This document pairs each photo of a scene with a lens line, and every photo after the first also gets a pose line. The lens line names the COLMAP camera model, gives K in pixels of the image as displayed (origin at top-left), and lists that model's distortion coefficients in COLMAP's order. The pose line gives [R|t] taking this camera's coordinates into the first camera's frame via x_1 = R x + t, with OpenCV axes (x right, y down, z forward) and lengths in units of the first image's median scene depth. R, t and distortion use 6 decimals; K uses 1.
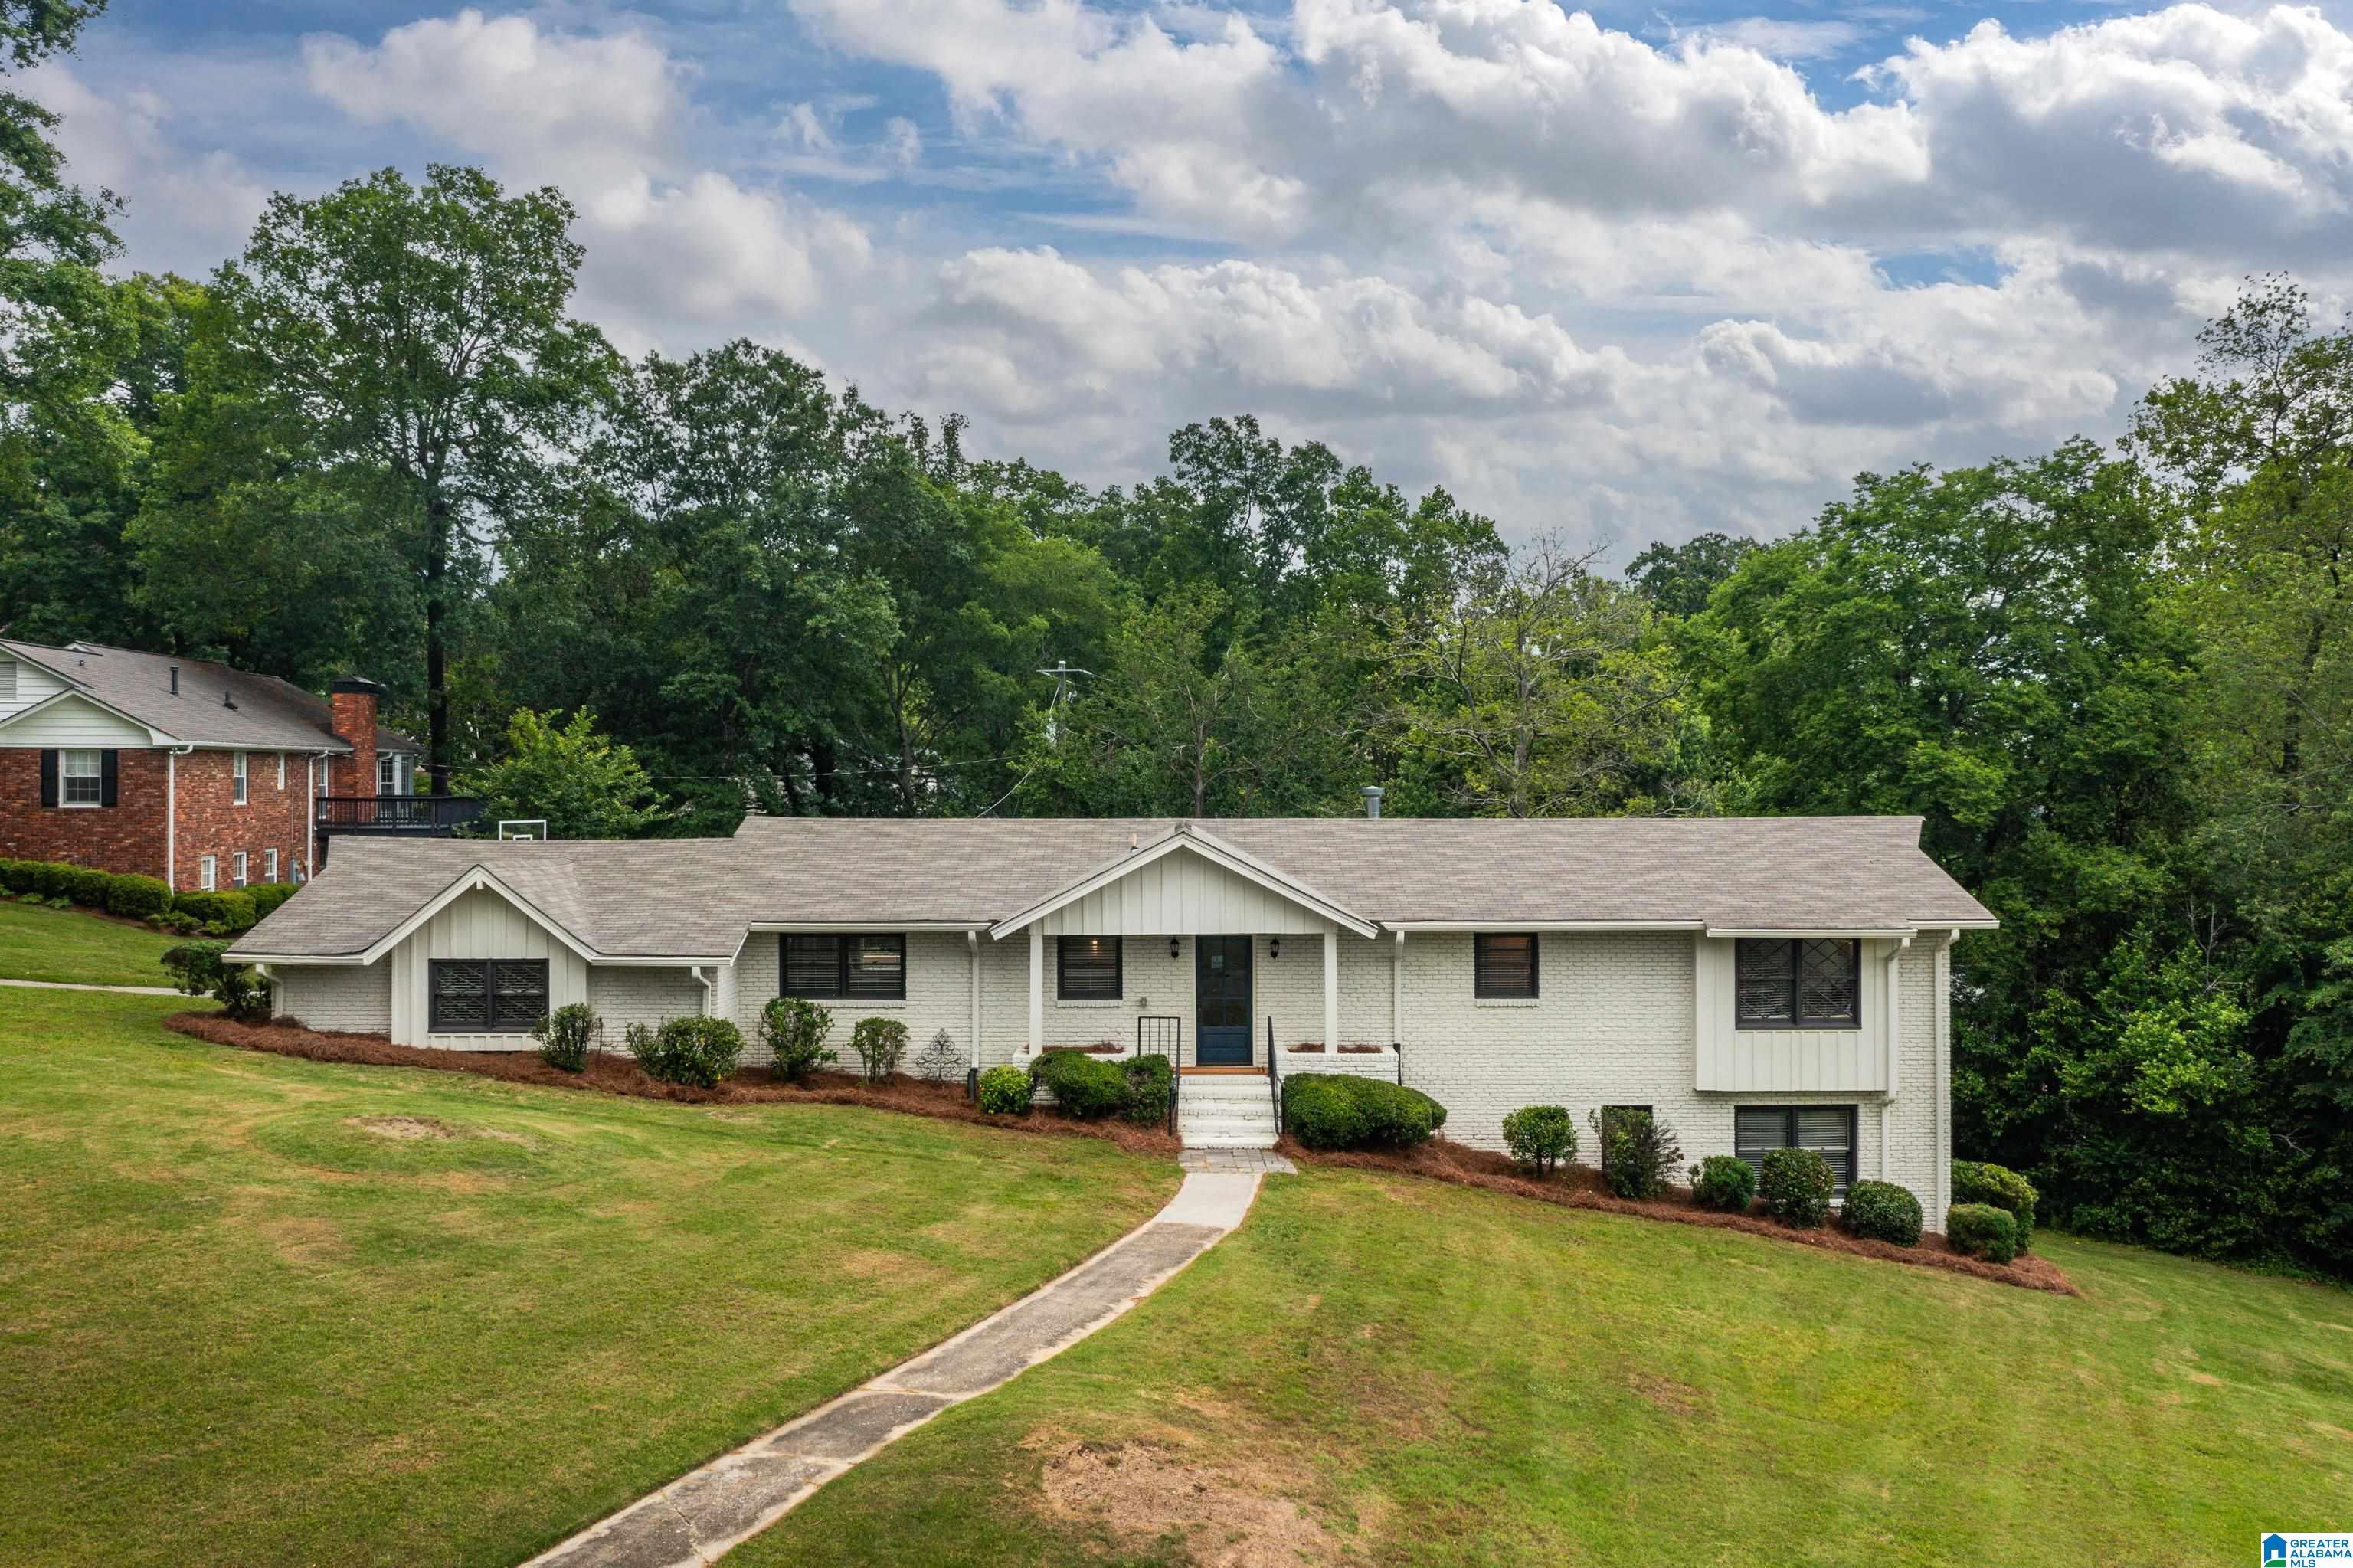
lens RADIAL K [[1865.8, 0, 1176.4], [0, 1865.8, 749.1], [0, 0, 1]] dist [-0.013831, -0.005122]
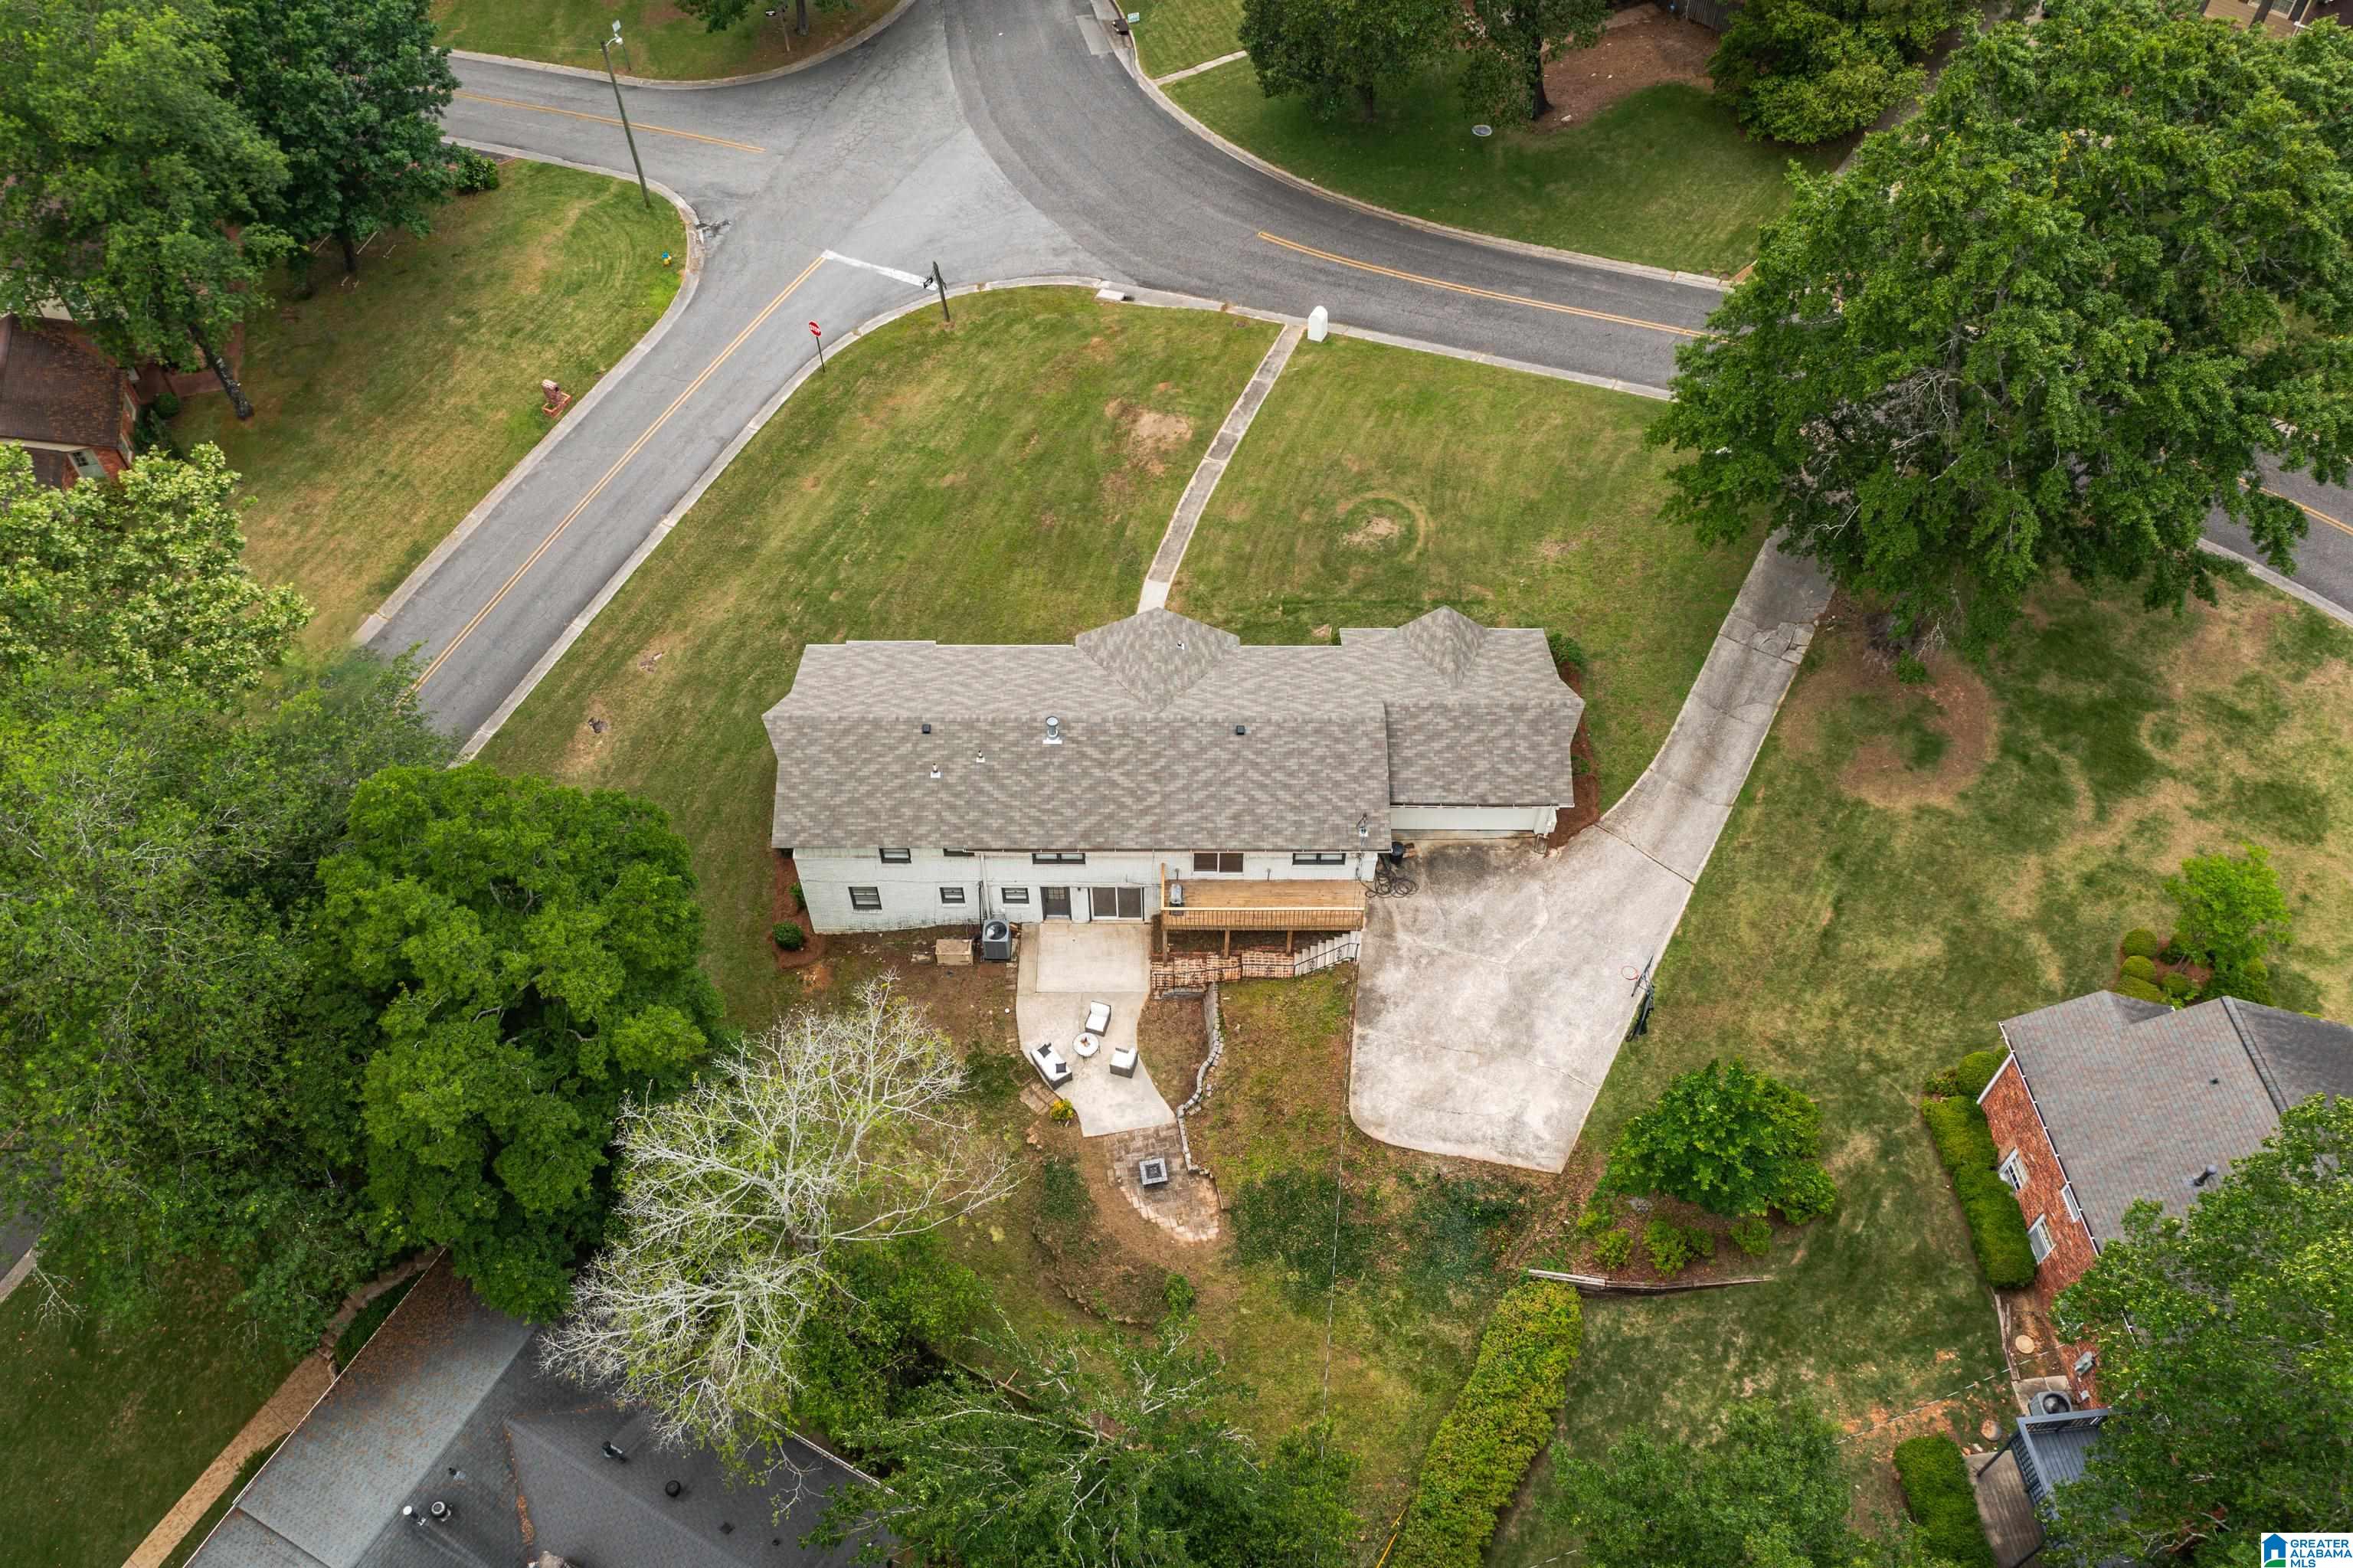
lens RADIAL K [[1855.4, 0, 1176.5], [0, 1855.4, 784.0], [0, 0, 1]] dist [-0.019565, -0.001066]
pose [[-0.999937, 0.005113, 0.010007, -0.042563], [0.010964, 0.638888, 0.769222, -1.589876], [-0.002460, 0.769283, -0.638903, 2.630636]]
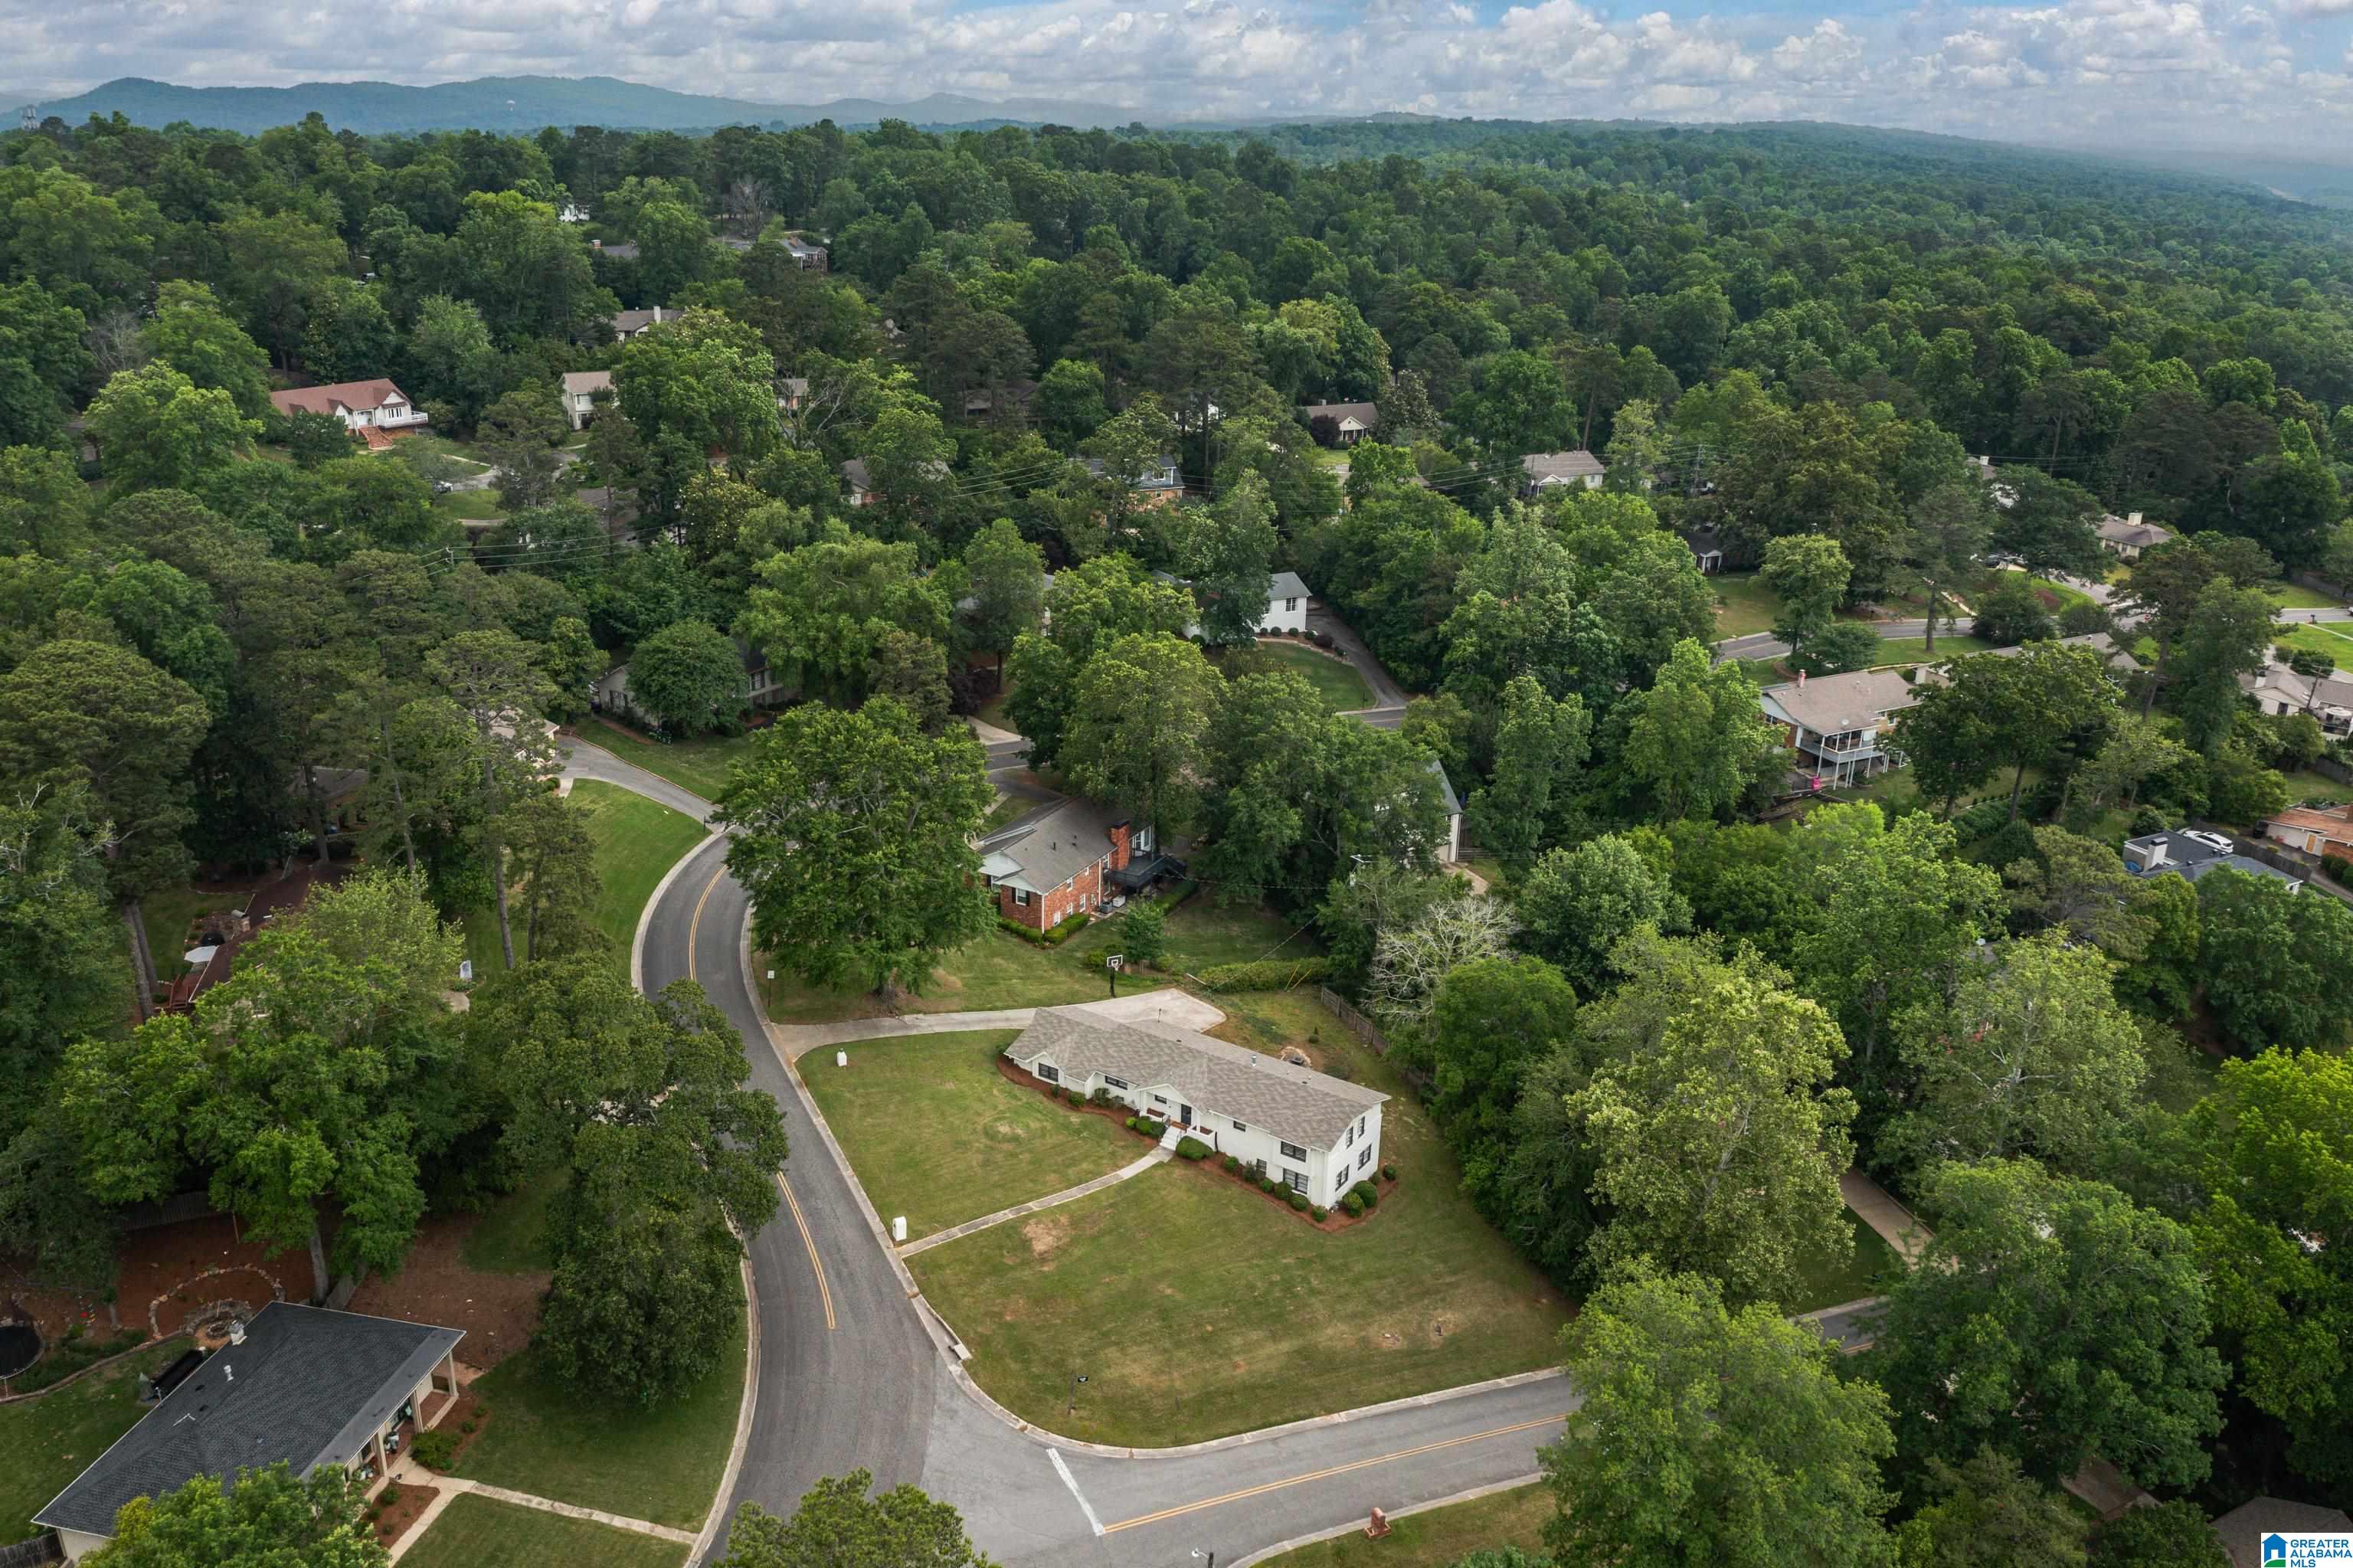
lens RADIAL K [[1855.4, 0, 1176.5], [0, 1855.4, 784.0], [0, 0, 1]] dist [-0.019565, -0.001066]
pose [[0.834570, 0.222350, -0.504037, 2.143952], [-0.026827, 0.930249, 0.365948, -2.297267], [0.550248, -0.291887, 0.782323, -2.339329]]
